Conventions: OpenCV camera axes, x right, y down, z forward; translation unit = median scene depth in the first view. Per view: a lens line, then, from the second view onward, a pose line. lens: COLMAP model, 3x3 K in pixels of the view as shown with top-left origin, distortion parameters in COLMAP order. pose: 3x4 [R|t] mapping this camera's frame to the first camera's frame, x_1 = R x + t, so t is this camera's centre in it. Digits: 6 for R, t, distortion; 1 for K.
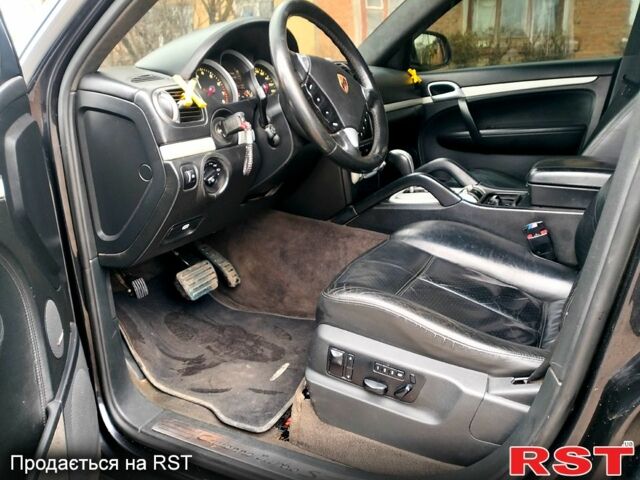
lens RADIAL K [[528.2, 0, 320.0], [0, 528.2, 240.0], [0, 0, 1]] dist [0.037443, -0.012429]
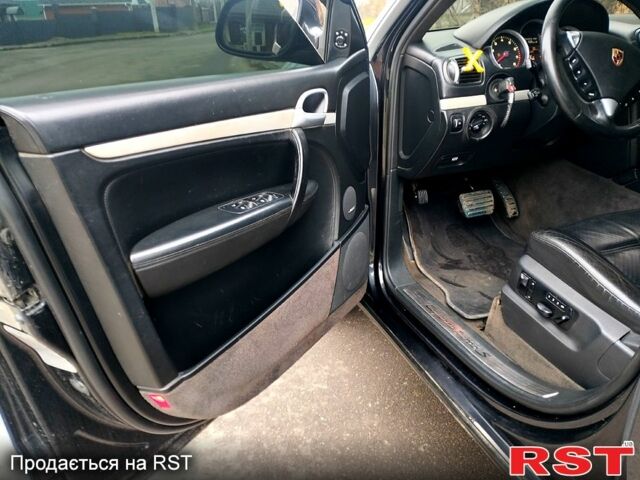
lens RADIAL K [[528.2, 0, 320.0], [0, 528.2, 240.0], [0, 0, 1]] dist [0.037443, -0.012429]
pose [[0.745832, 0.279338, -0.604736, 0.376885], [-0.191836, 0.959438, 0.206586, -0.040593], [0.637914, -0.038068, 0.769166, -0.283968]]
